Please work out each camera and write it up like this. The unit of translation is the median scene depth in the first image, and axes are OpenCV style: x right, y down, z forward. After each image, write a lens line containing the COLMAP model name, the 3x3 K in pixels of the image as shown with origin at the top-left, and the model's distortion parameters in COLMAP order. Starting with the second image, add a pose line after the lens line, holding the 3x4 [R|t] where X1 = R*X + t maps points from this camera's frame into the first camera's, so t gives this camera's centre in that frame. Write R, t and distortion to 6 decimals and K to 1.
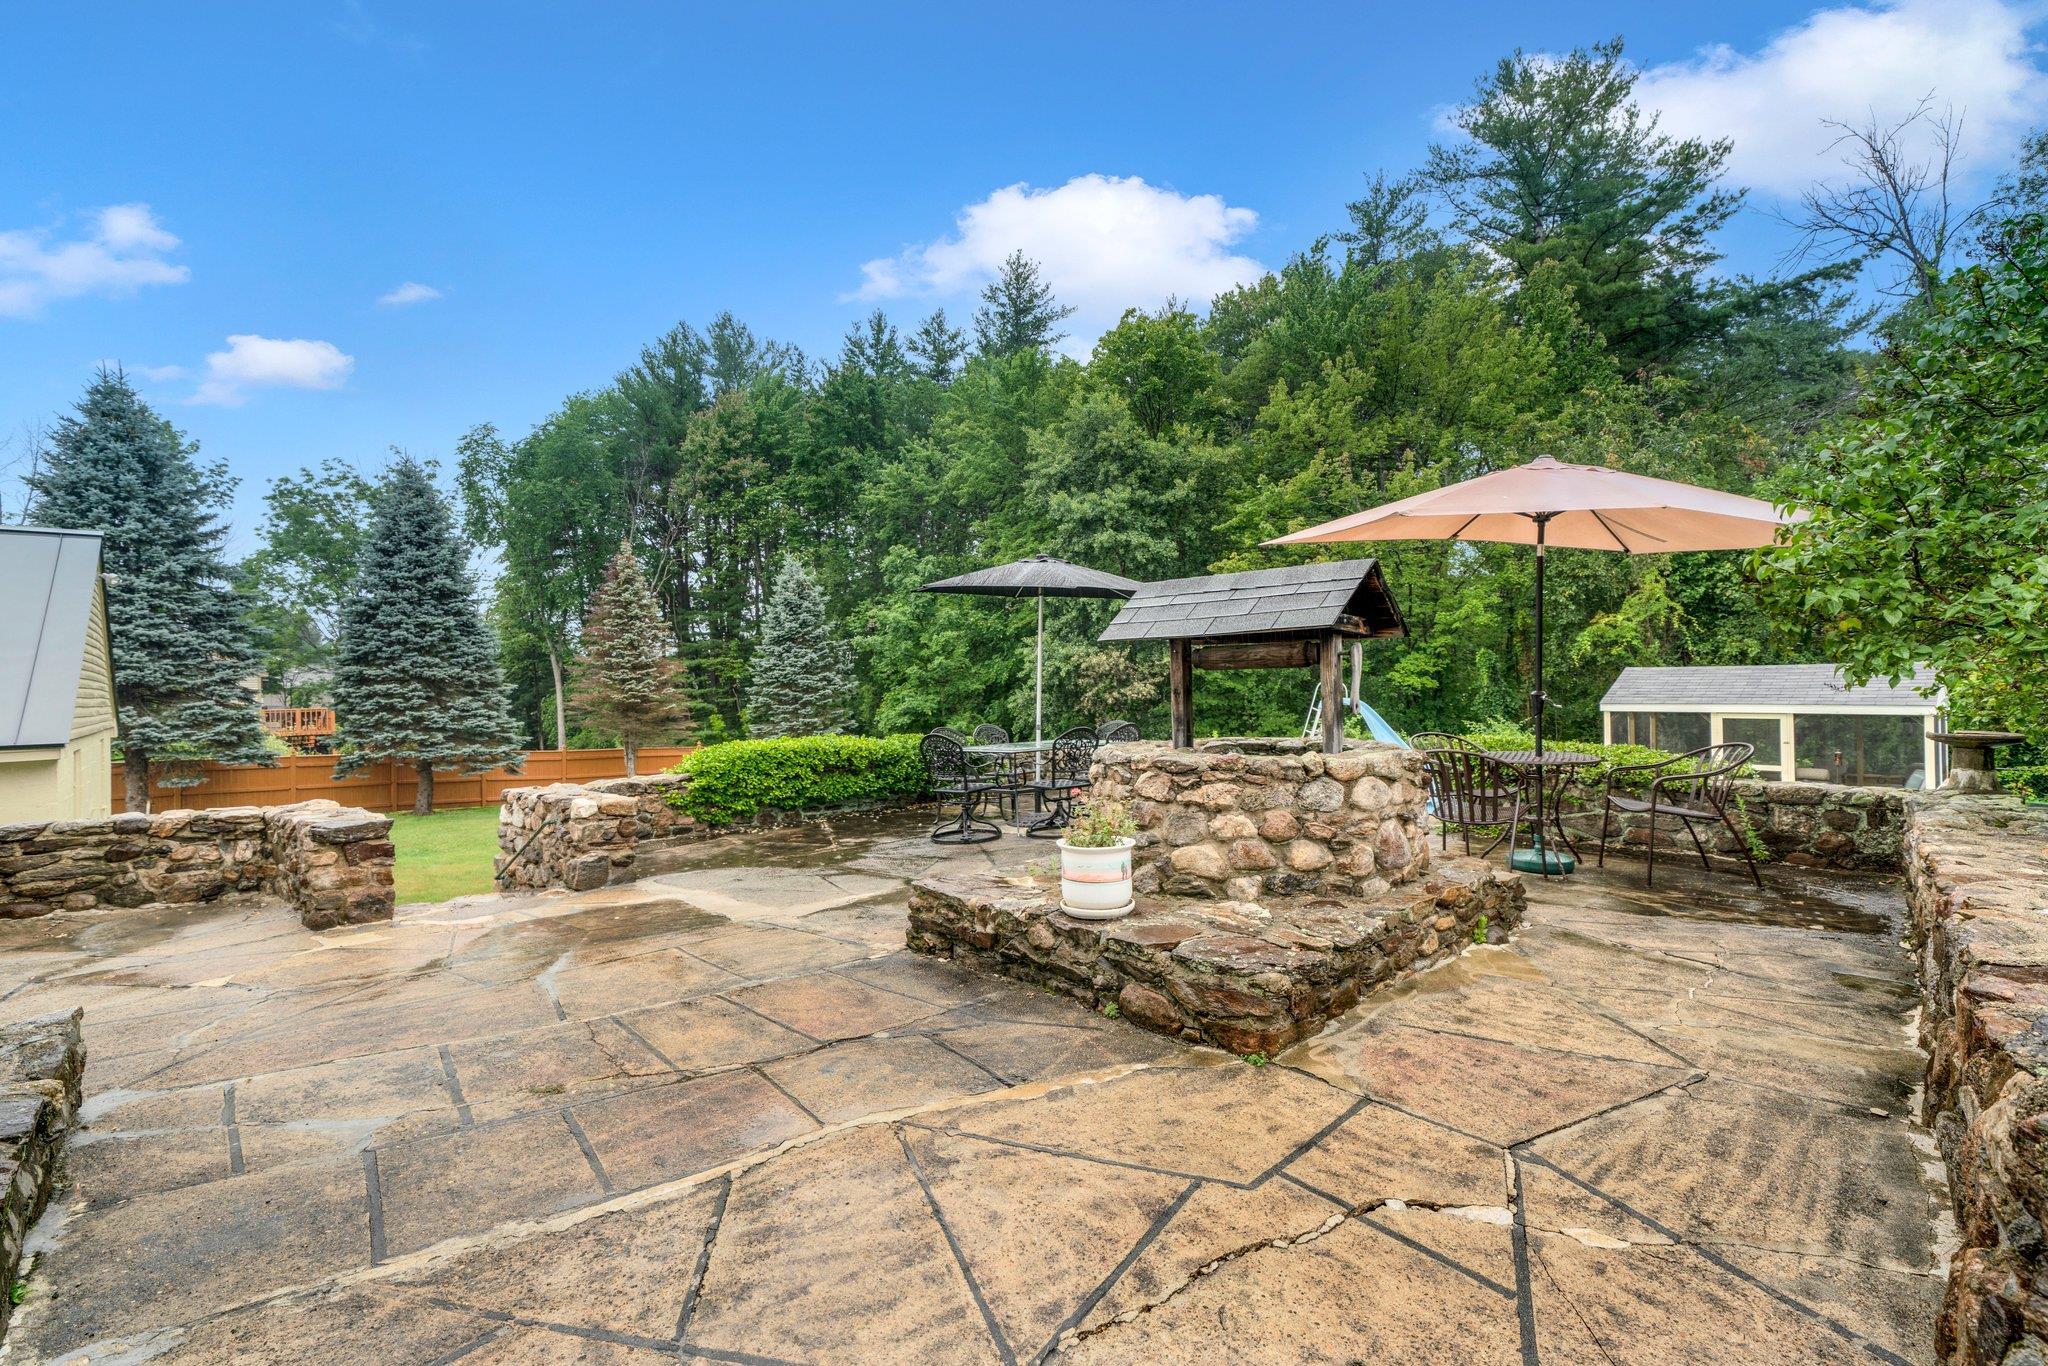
lens RADIAL K [[920.3, 0, 1019.7], [0, 920.3, 695.8], [0, 0, 1]] dist [0.002207, -0.000022]
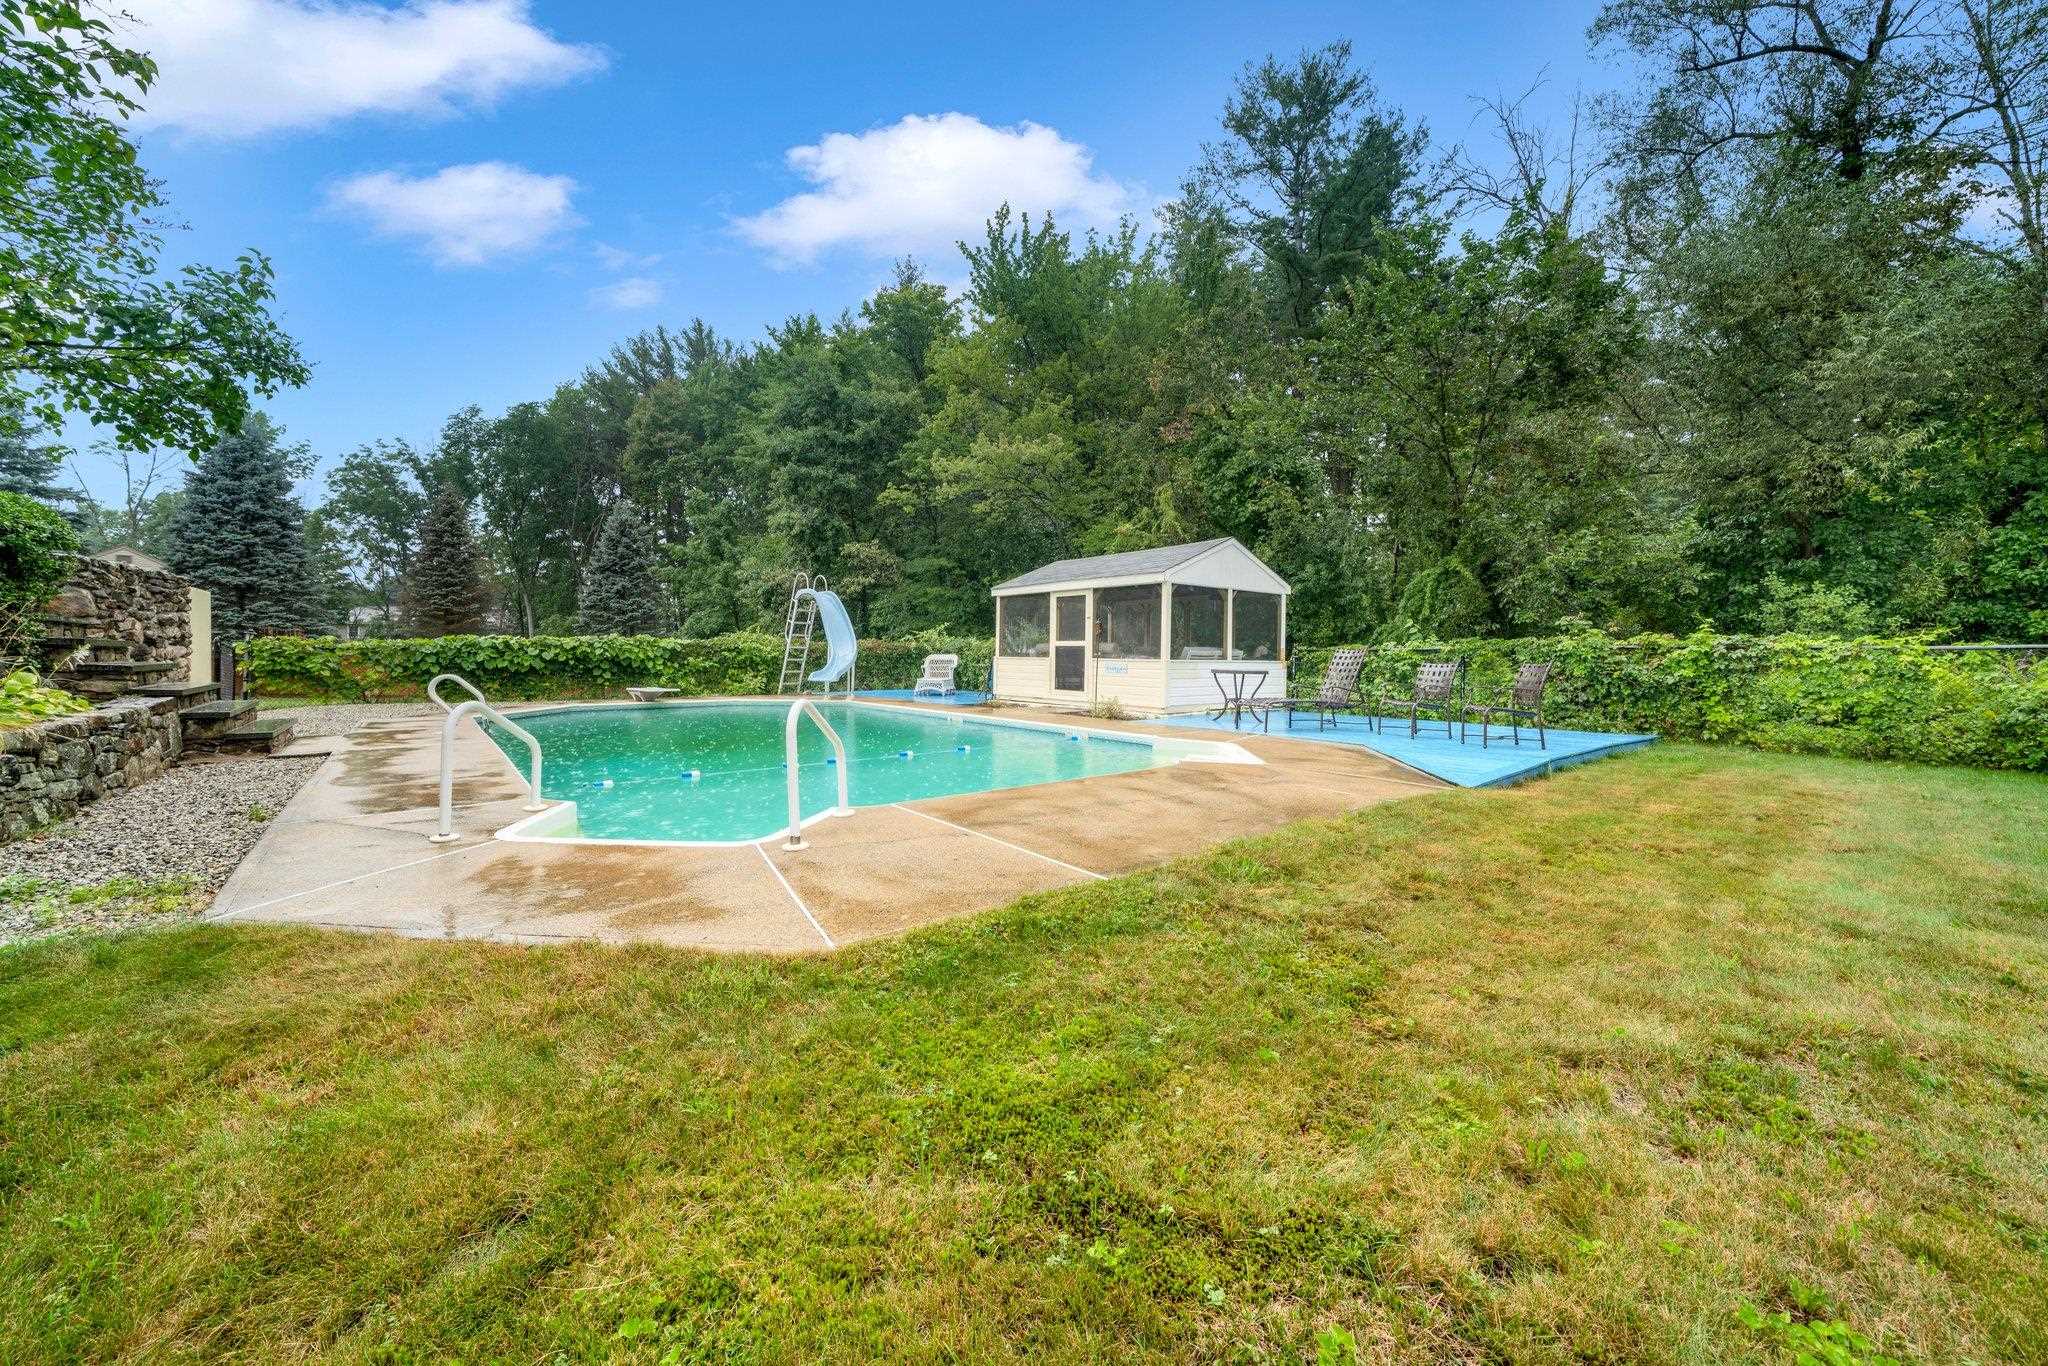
lens RADIAL K [[771.8, 0, 987.7], [0, 771.8, 644.6], [0, 0, 1]] dist [0.001480, 0.000082]
pose [[0.995609, 0.018933, -0.091675, 0.257621], [-0.020246, 0.999705, -0.013417, 0.030421], [0.091394, 0.015214, 0.995699, 0.046403]]
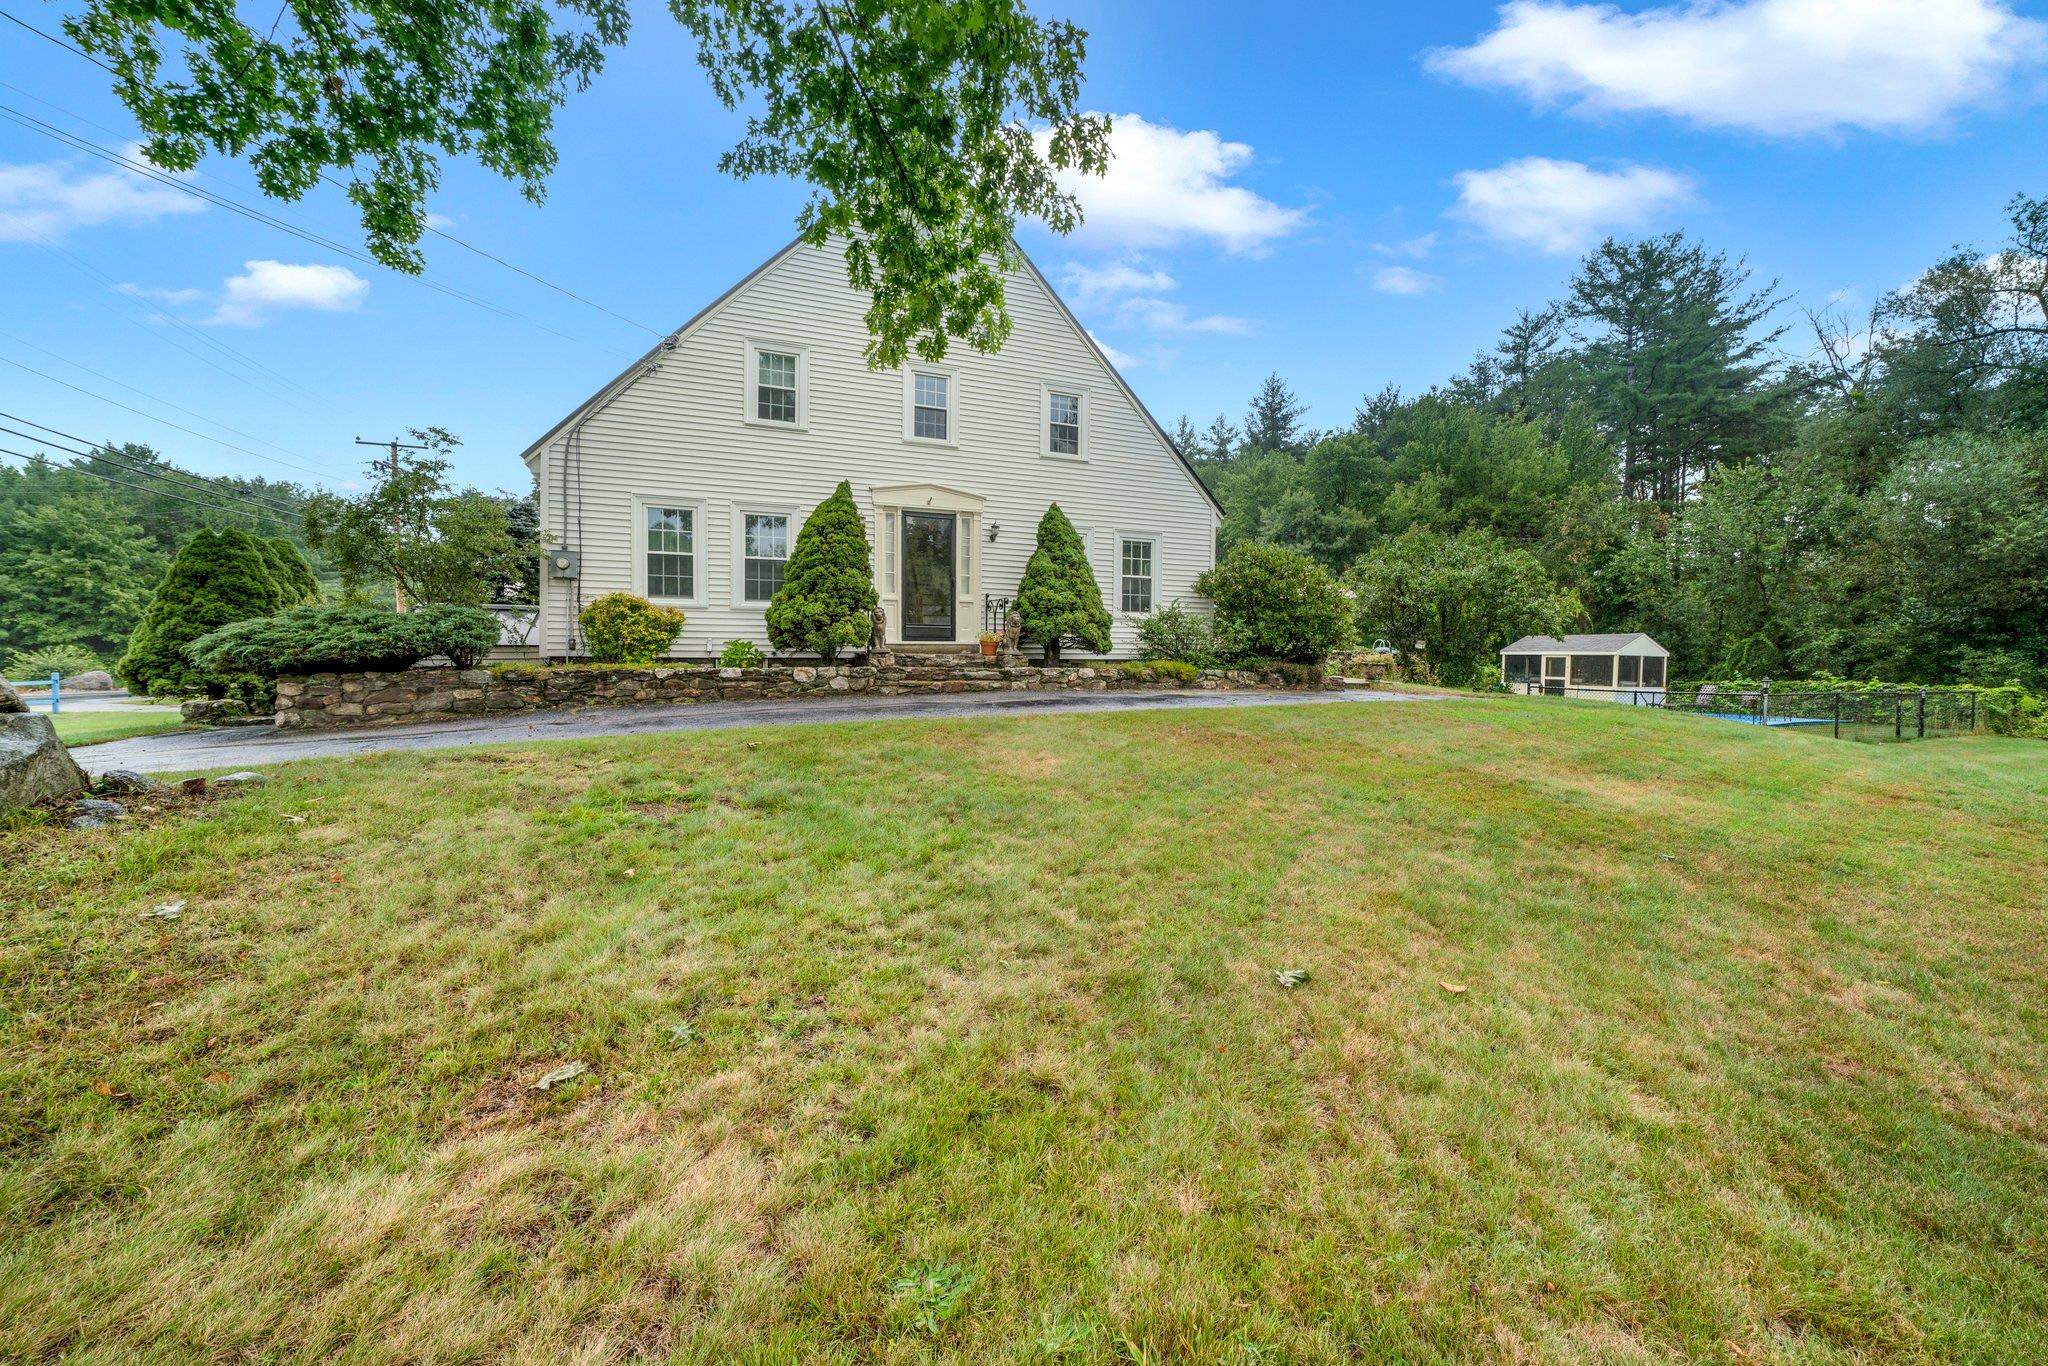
lens RADIAL K [[721.8, 0, 1036.7], [0, 721.8, 674.2], [0, 0, 1]] dist [-0.000174, 0.000315]
pose [[0.942209, 0.032312, -0.333464, 0.055129], [-0.026831, 0.999419, 0.021030, 0.021035], [0.333949, -0.010867, 0.942528, -0.381162]]
